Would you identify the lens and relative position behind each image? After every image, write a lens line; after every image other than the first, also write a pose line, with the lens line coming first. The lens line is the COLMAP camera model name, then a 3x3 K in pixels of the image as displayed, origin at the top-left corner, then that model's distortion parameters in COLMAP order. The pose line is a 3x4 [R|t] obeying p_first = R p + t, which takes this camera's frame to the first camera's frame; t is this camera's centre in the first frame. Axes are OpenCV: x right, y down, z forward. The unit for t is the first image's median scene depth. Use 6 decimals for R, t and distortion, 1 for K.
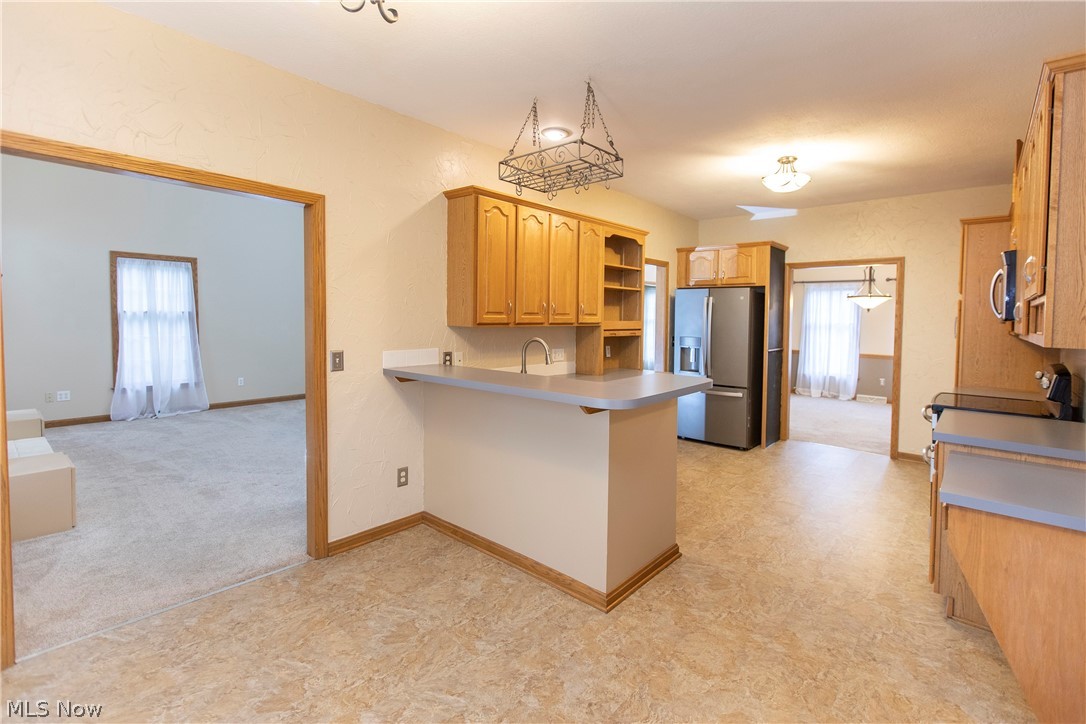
lens RADIAL K [[509.1, 0, 584.8], [0, 509.1, 331.5], [0, 0, 1]] dist [0.006049, -0.000810]
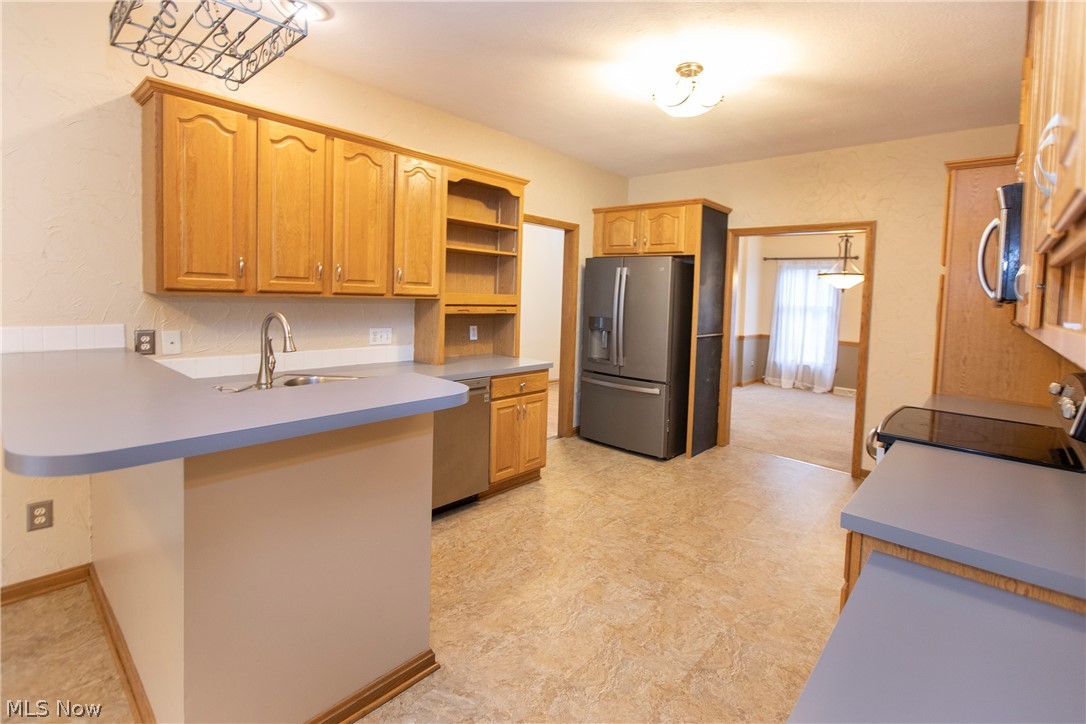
lens RADIAL K [[494.9, 0, 551.9], [0, 494.9, 312.7], [0, 0, 1]] dist [-0.008229, 0.001236]
pose [[0.997578, 0.023050, -0.065621, 0.237531], [-0.022594, 0.999715, 0.007684, -0.000672], [0.065780, -0.006183, 0.997815, 0.275857]]
